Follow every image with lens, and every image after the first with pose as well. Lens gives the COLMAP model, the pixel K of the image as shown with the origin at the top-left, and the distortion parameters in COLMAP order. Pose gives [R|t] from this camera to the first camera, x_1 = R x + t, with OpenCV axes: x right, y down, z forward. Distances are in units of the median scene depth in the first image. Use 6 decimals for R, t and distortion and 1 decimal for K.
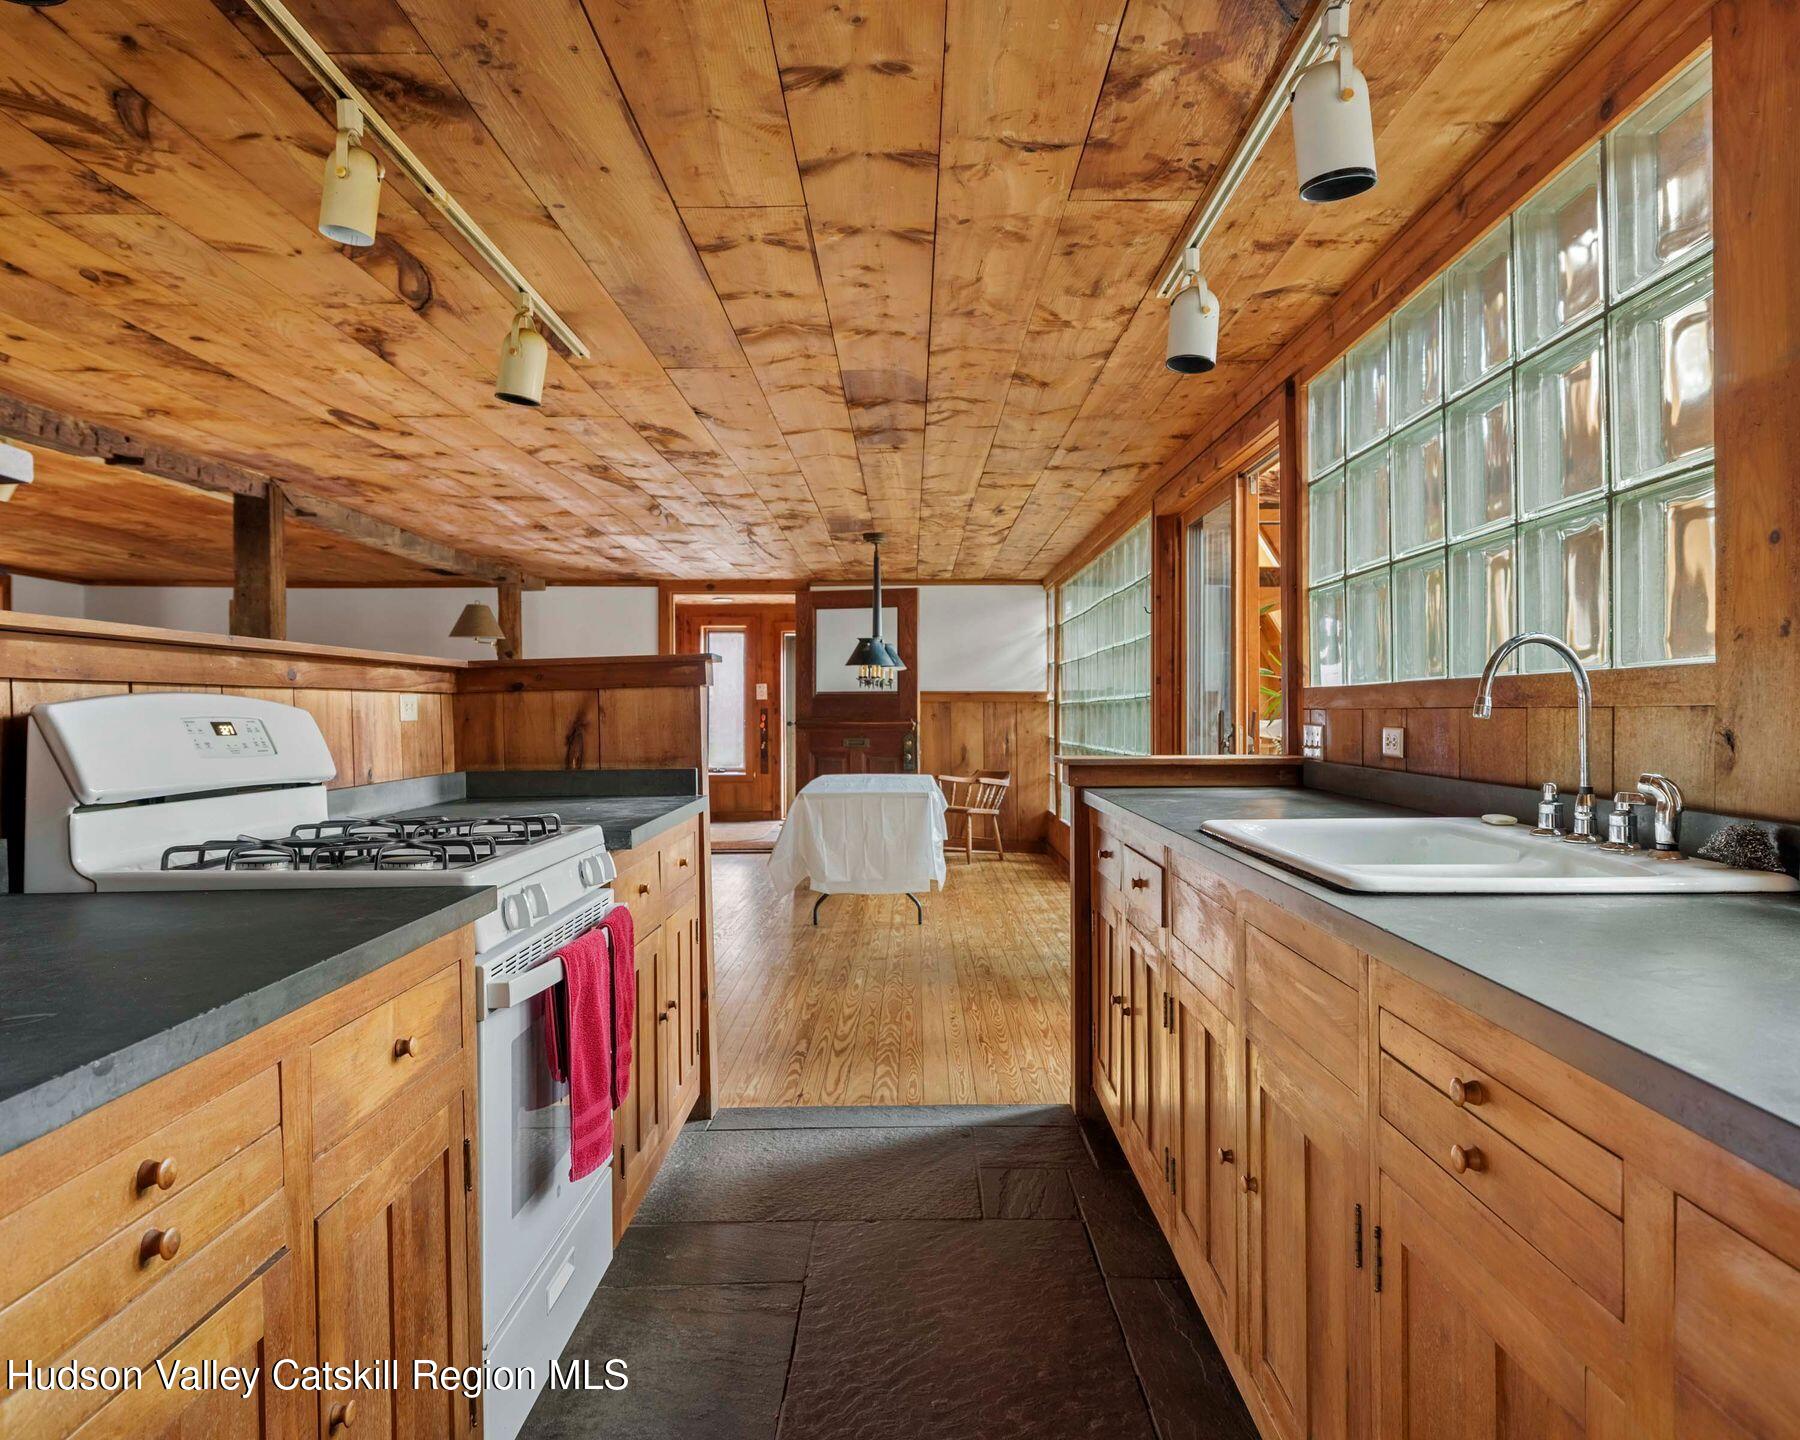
lens RADIAL K [[1229.3, 0, 914.4], [0, 1229.3, 722.2], [0, 0, 1]] dist [-0.004103, 0.000418]
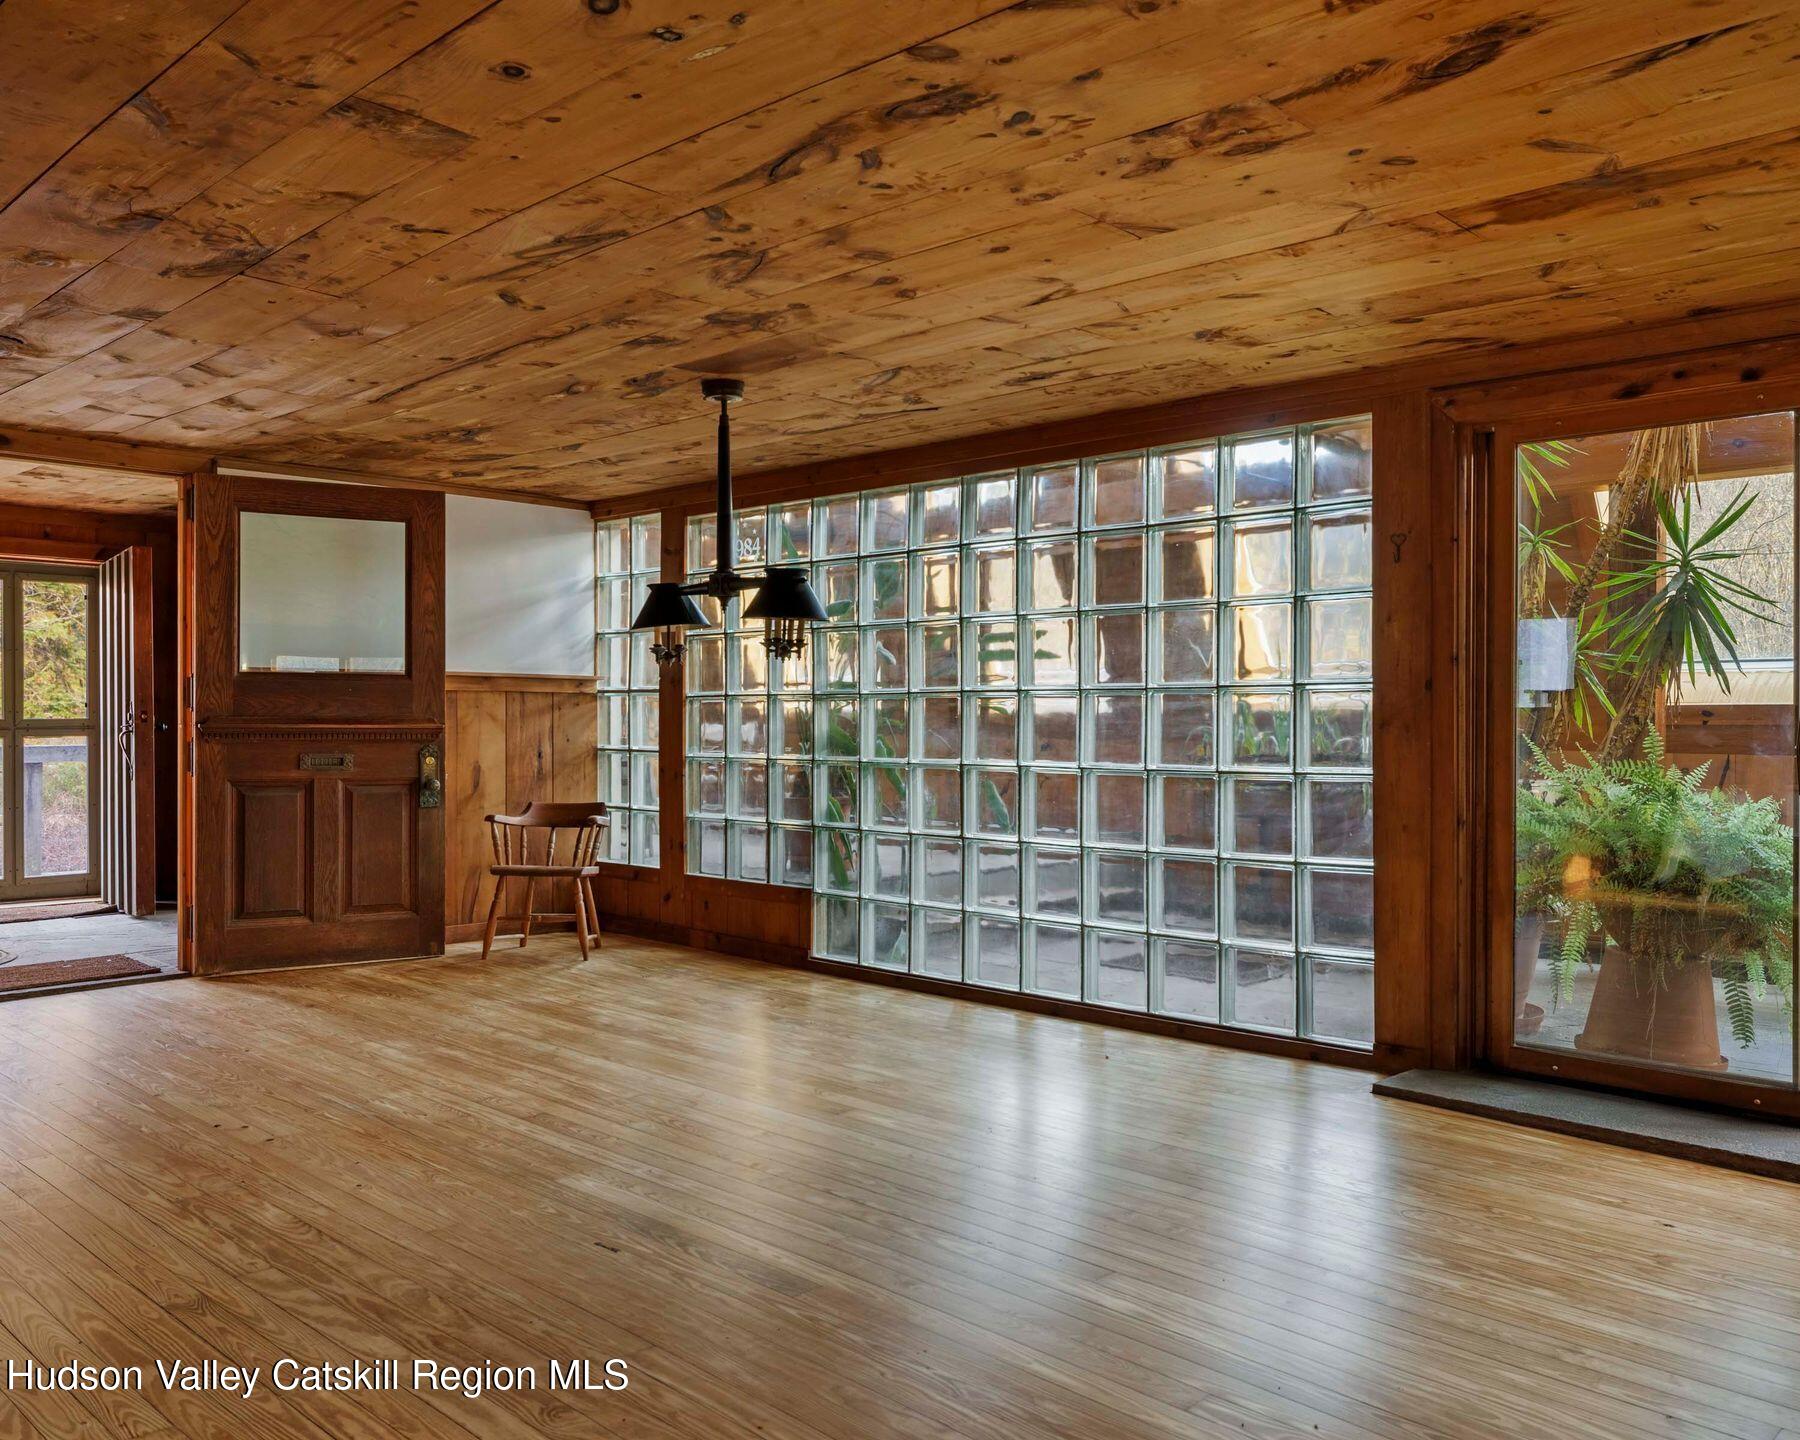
lens RADIAL K [[1420.3, 0, 937.9], [0, 1420.3, 724.0], [0, 0, 1]] dist [0.002783, -0.002895]
pose [[0.680746, 0.000732, 0.732519, -0.868788], [0.001213, 0.999997, -0.002127, 0.004154], [-0.732518, 0.002337, 0.680743, 0.978558]]
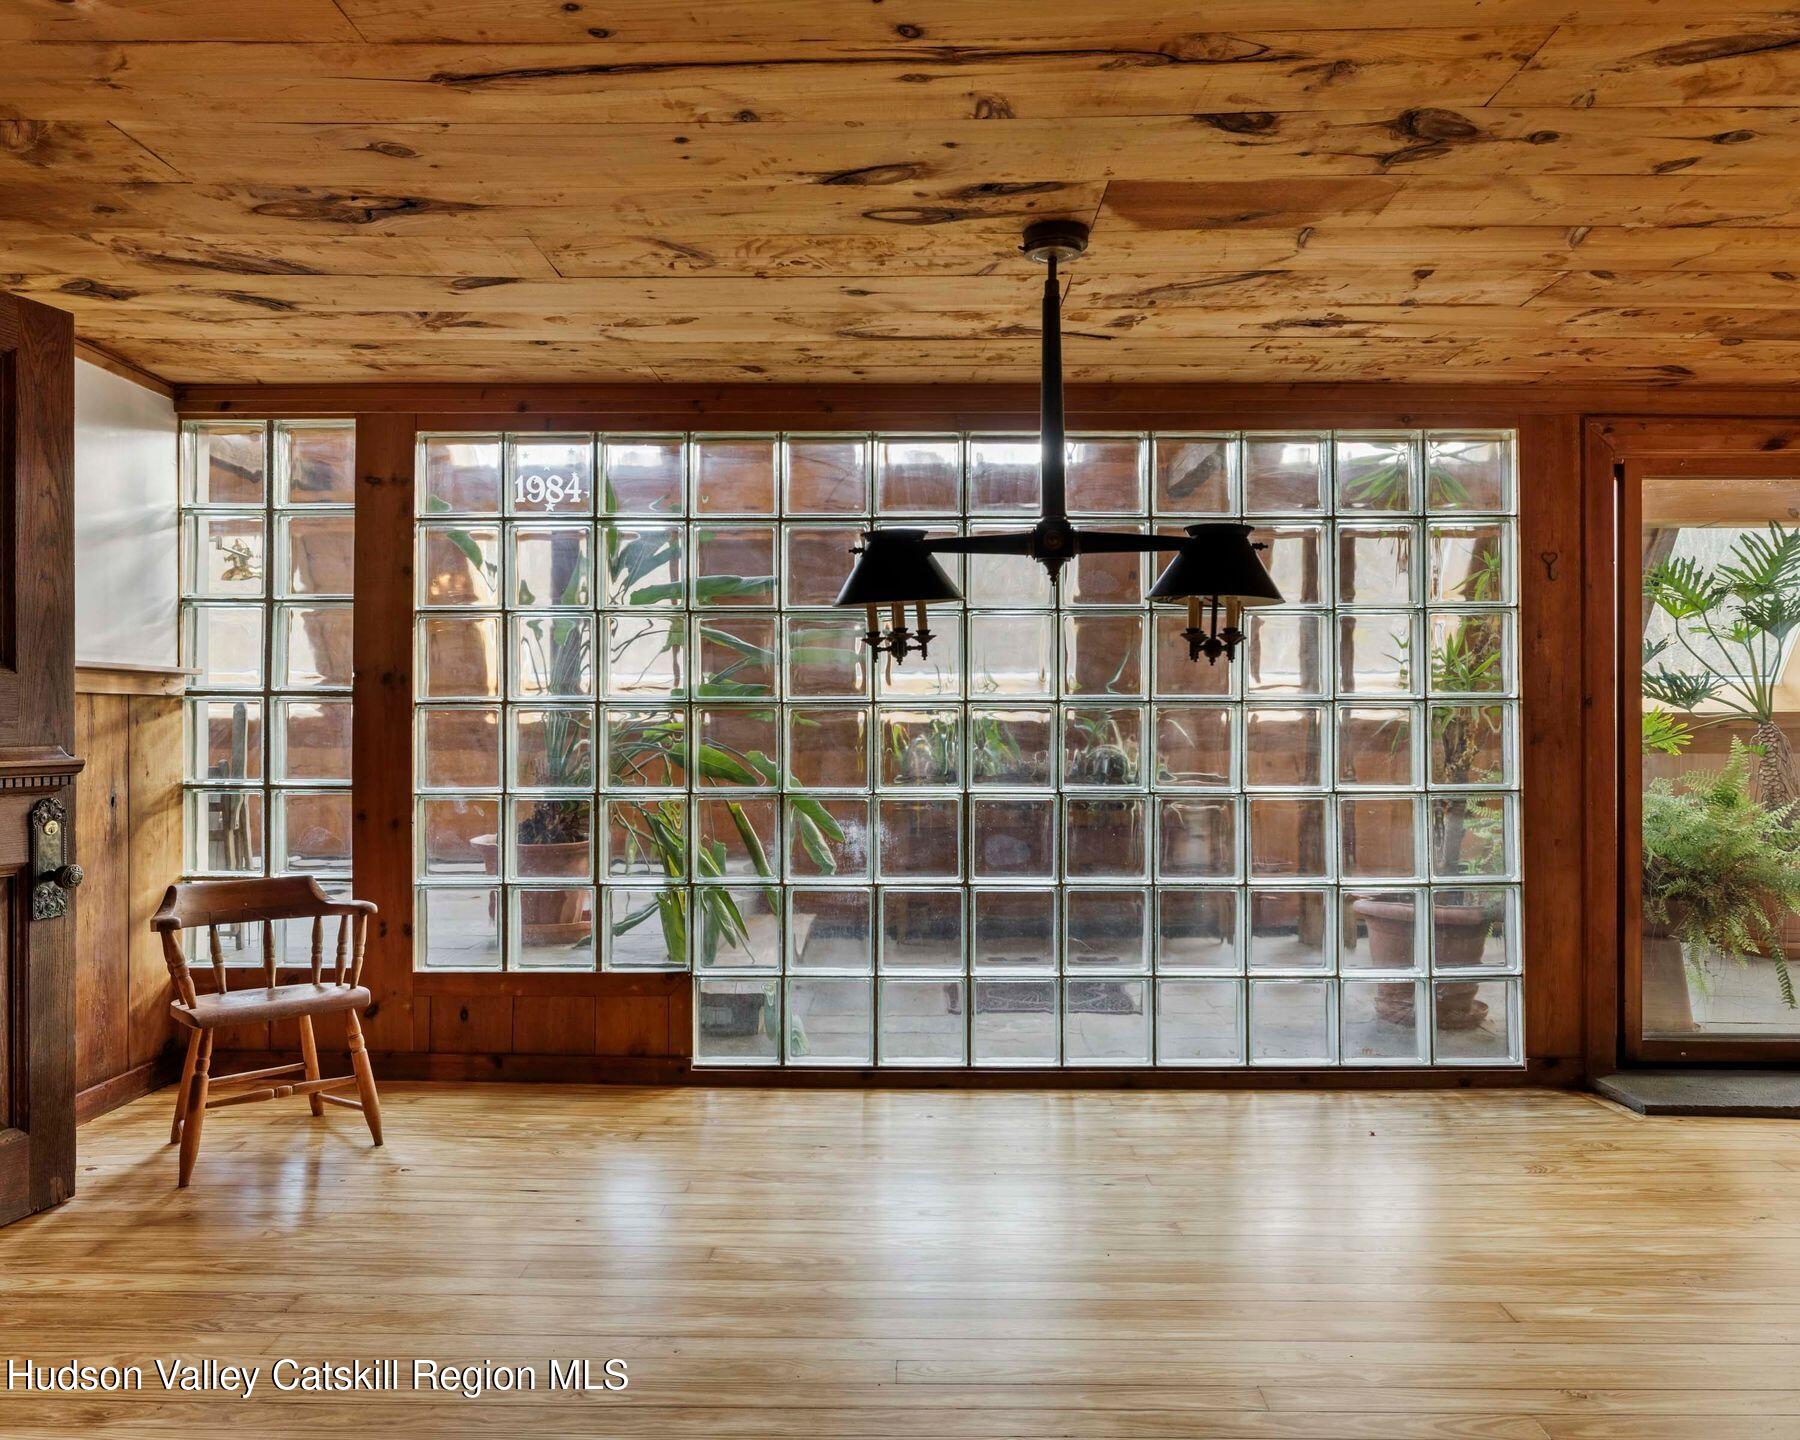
lens RADIAL K [[1229.3, 0, 914.4], [0, 1229.3, 722.2], [0, 0, 1]] dist [-0.004103, 0.000418]
pose [[0.018520, -0.006849, 0.999805, -0.782936], [0.006814, 0.999954, 0.006724, -0.024696], [-0.999805, 0.006688, 0.018566, 2.062962]]
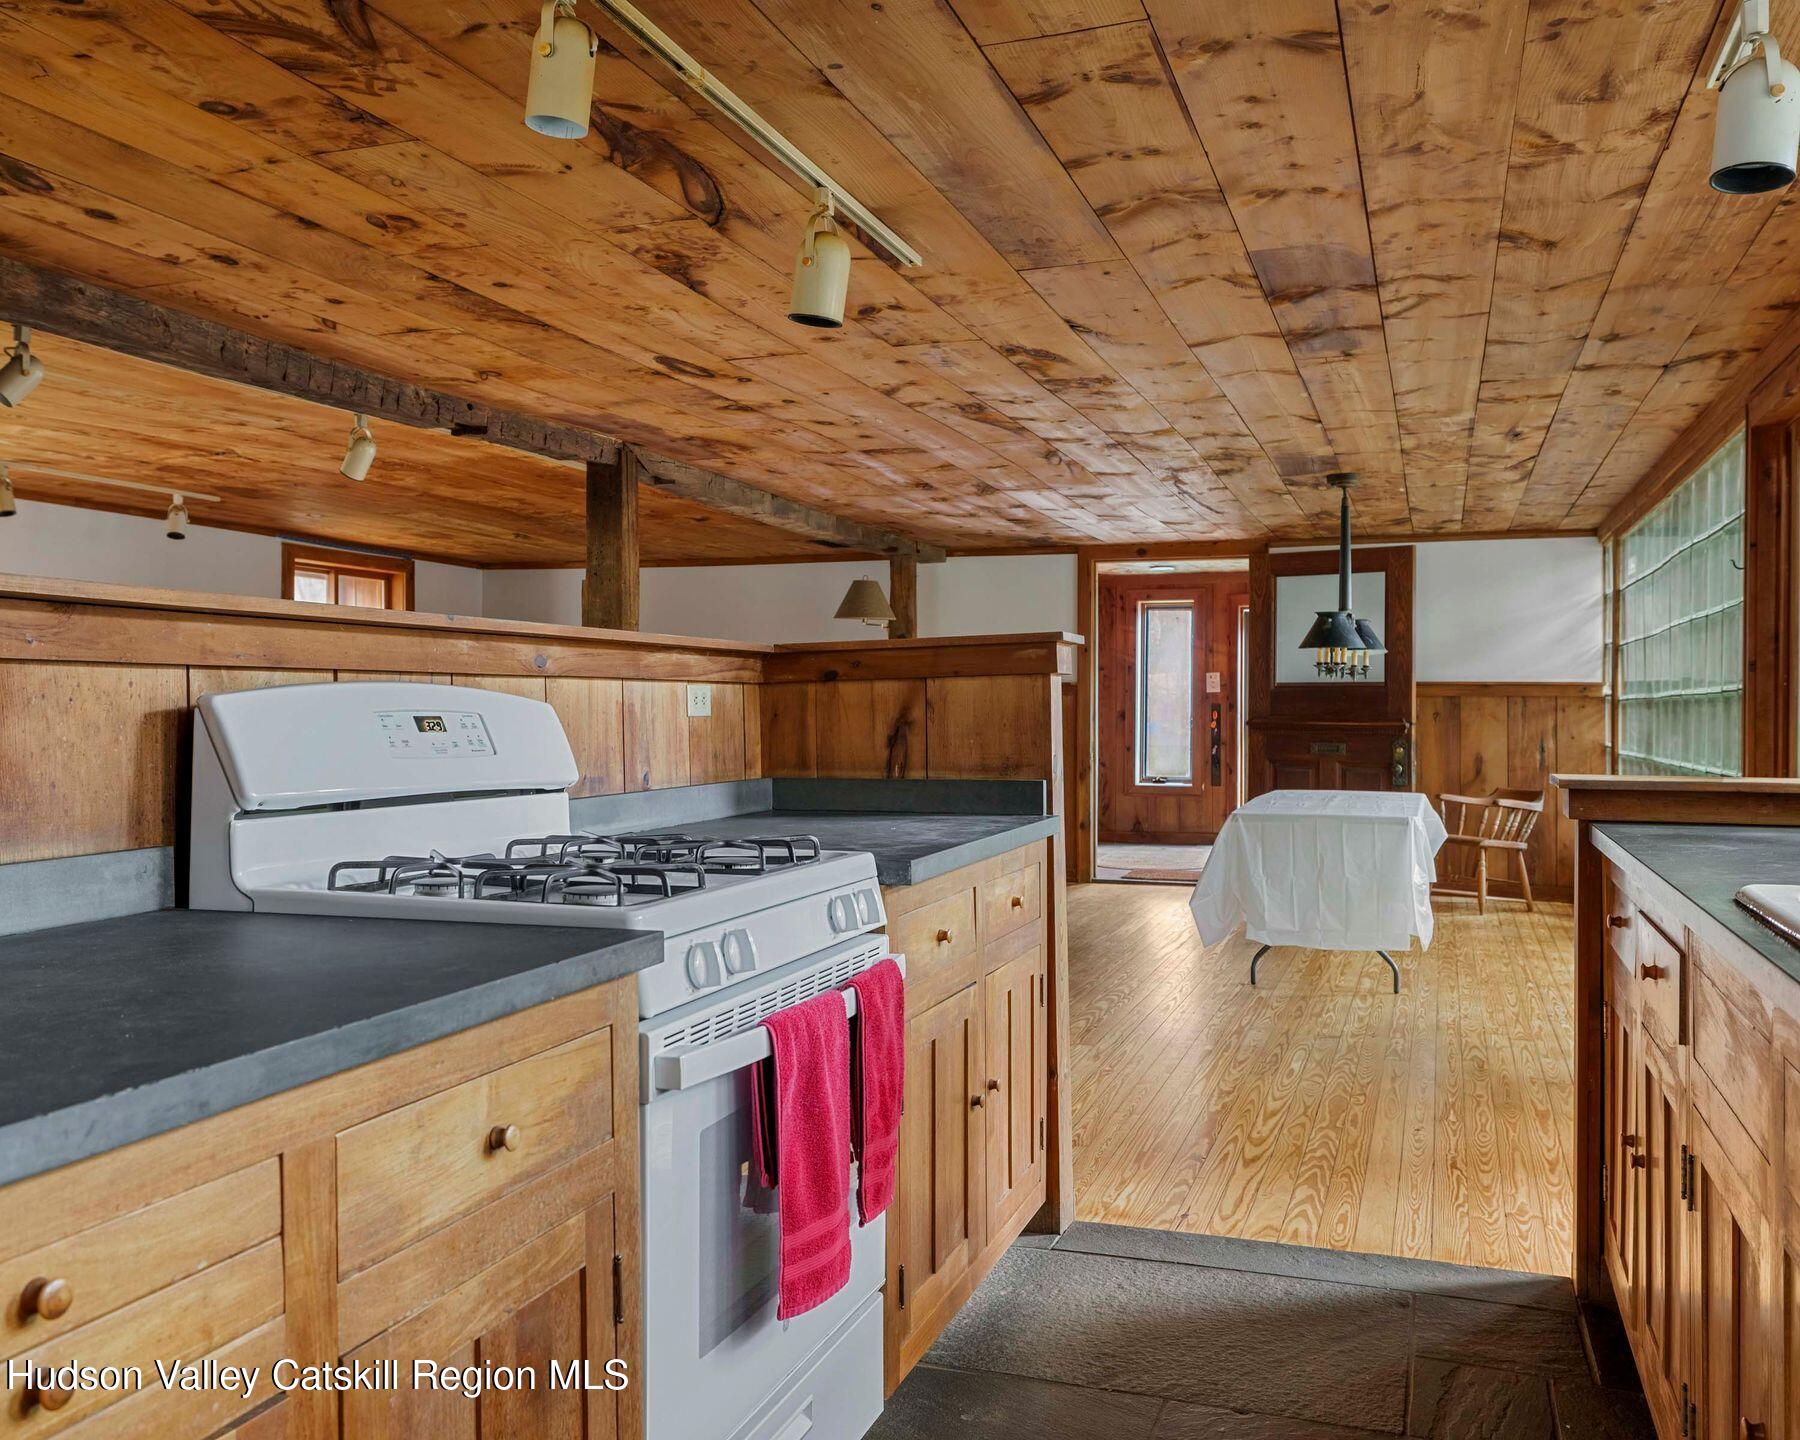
lens RADIAL K [[1492.7, 0, 892.3], [0, 1492.7, 717.5], [0, 0, 1]] dist [-0.003703, 0.001871]
pose [[0.938180, 0.008953, -0.346033, 0.053183], [-0.009471, 0.999955, 0.000194, -0.001328], [0.346019, 0.003095, 0.938222, 0.075085]]
